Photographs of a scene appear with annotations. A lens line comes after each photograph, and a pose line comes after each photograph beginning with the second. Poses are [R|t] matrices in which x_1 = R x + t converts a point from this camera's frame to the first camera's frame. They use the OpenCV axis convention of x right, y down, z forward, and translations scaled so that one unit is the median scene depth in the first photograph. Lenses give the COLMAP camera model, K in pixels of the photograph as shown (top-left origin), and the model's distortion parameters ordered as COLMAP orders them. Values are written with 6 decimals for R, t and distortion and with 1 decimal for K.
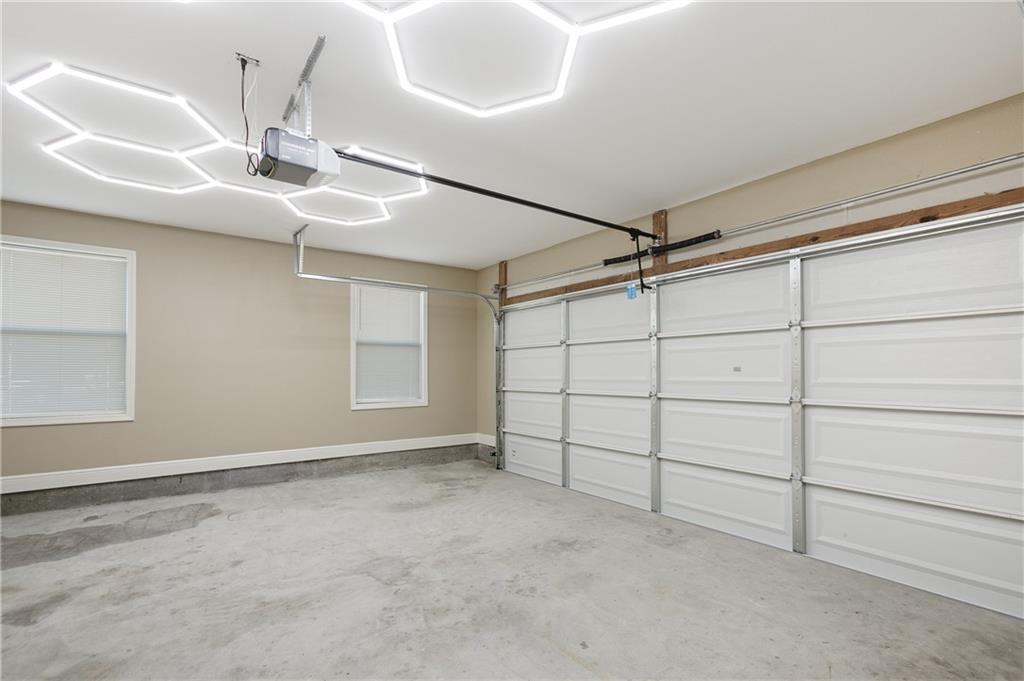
lens RADIAL K [[468.6, 0, 503.8], [0, 468.6, 366.0], [0, 0, 1]] dist [0.001127, 0.000583]
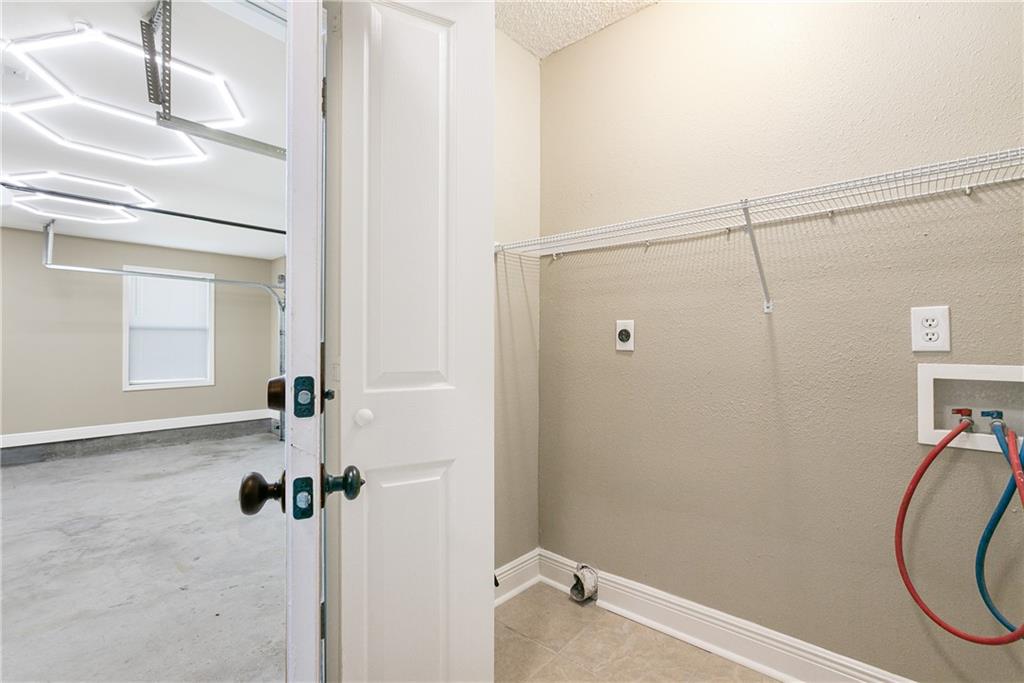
lens RADIAL K [[468.6, 0, 513.7], [0, 468.6, 343.2], [0, 0, 1]] dist [0.001127, 0.000583]
pose [[0.976103, -0.000235, 0.217309, 0.328052], [-0.002442, 0.999924, 0.012051, -0.031765], [-0.217295, -0.012294, 0.976029, -0.241679]]
